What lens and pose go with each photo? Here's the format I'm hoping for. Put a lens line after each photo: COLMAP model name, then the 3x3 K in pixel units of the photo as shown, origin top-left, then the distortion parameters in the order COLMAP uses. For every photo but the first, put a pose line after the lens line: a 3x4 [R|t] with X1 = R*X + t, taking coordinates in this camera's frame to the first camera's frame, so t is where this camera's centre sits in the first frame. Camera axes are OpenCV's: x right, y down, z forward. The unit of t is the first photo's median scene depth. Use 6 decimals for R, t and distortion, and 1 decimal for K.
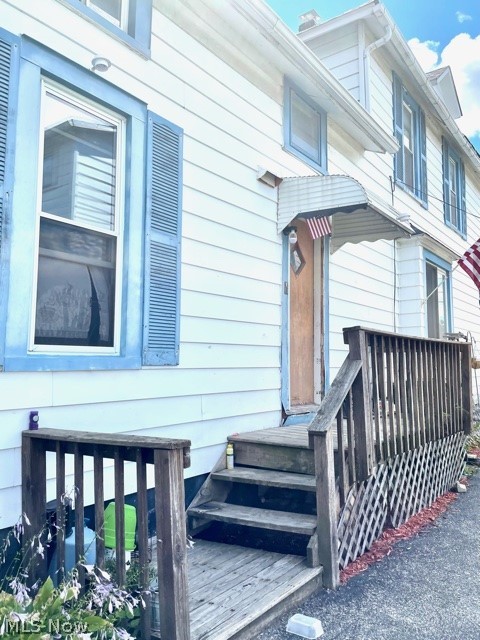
lens RADIAL K [[484.7, 0, 237.6], [0, 484.7, 320.5], [0, 0, 1]] dist [0.071615, -0.003833]
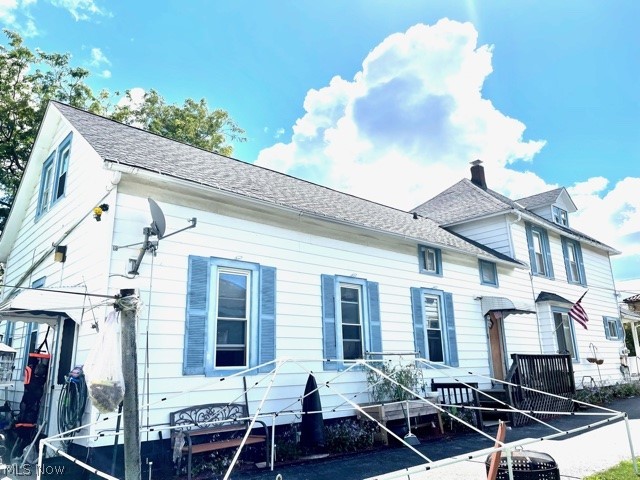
lens RADIAL K [[484.7, 0, 316.8], [0, 484.7, 246.0], [0, 0, 1]] dist [0.071615, -0.003833]
pose [[0.982344, -0.075183, -0.171310, -0.398414], [0.047708, 0.986094, -0.159195, -0.209767], [0.180897, 0.148211, 0.972270, -2.285290]]
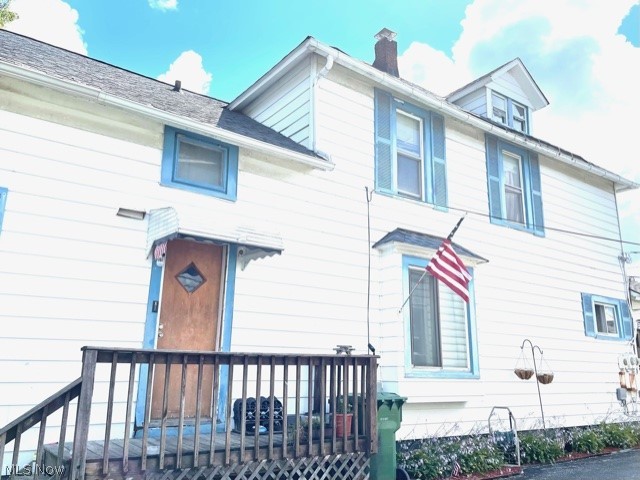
lens RADIAL K [[517.9, 0, 322.9], [0, 517.9, 236.5], [0, 0, 1]] dist [0.044556, 0.000786]
pose [[0.951988, -0.065523, -0.299042, 0.994378], [0.014153, 0.985202, -0.170812, -0.019872], [0.305808, 0.158378, 0.938828, -0.020151]]
